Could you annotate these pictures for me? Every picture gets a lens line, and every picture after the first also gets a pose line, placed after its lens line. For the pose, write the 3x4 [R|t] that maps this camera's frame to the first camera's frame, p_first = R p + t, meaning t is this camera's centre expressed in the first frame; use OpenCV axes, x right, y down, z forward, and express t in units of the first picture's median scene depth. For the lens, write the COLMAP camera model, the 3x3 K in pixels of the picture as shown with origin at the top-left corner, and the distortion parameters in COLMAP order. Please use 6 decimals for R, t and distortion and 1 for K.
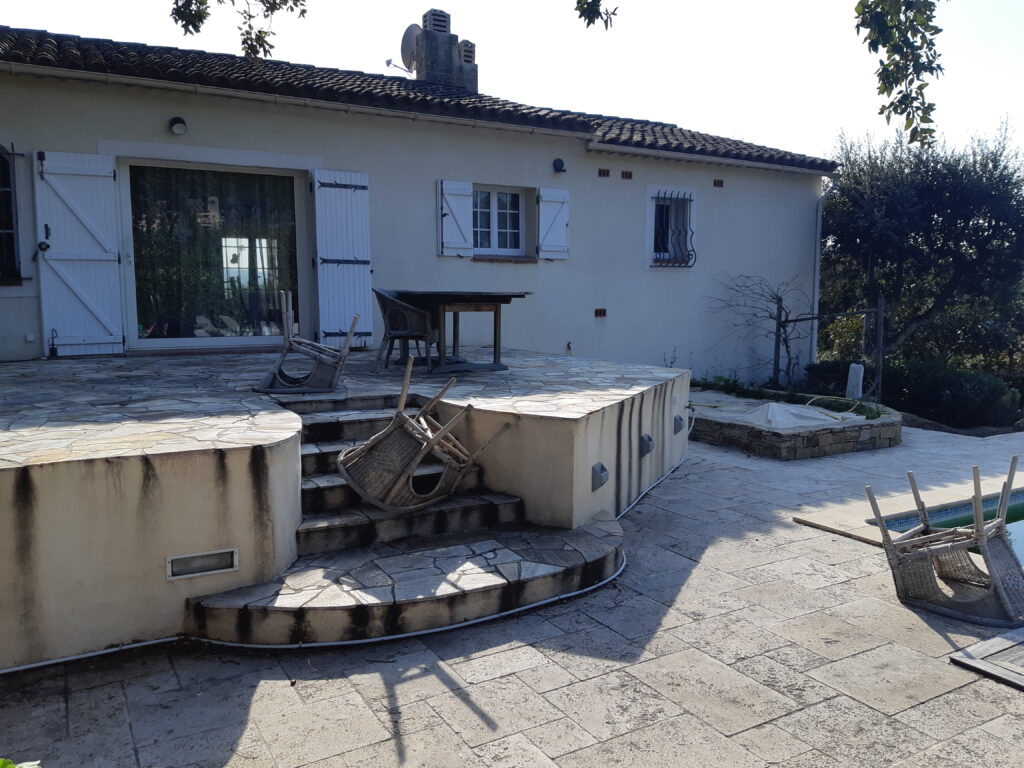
lens RADIAL K [[828.9, 0, 512.0], [0, 828.9, 384.0], [0, 0, 1]] dist [-0.001572, -0.006007]
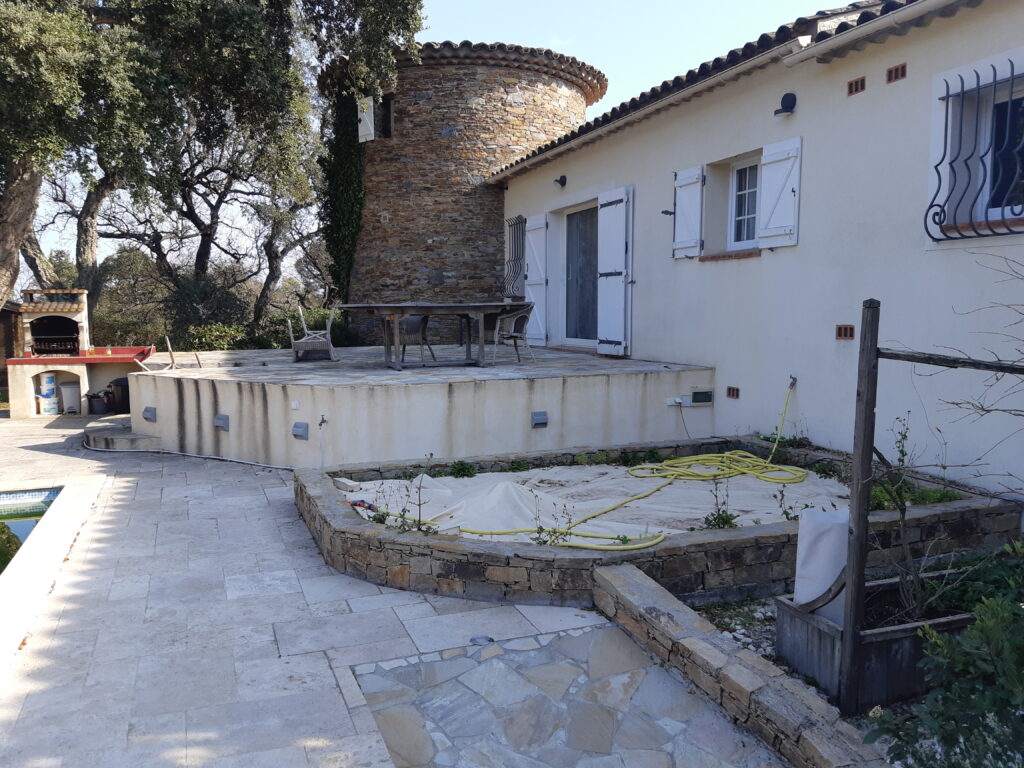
lens RADIAL K [[828.9, 0, 512.0], [0, 828.9, 384.0], [0, 0, 1]] dist [-0.001572, -0.006007]
pose [[-0.157017, 0.082197, -0.984169, 0.771457], [-0.099169, 0.990181, 0.098521, -0.088021], [0.982604, 0.113068, -0.147324, 0.922457]]
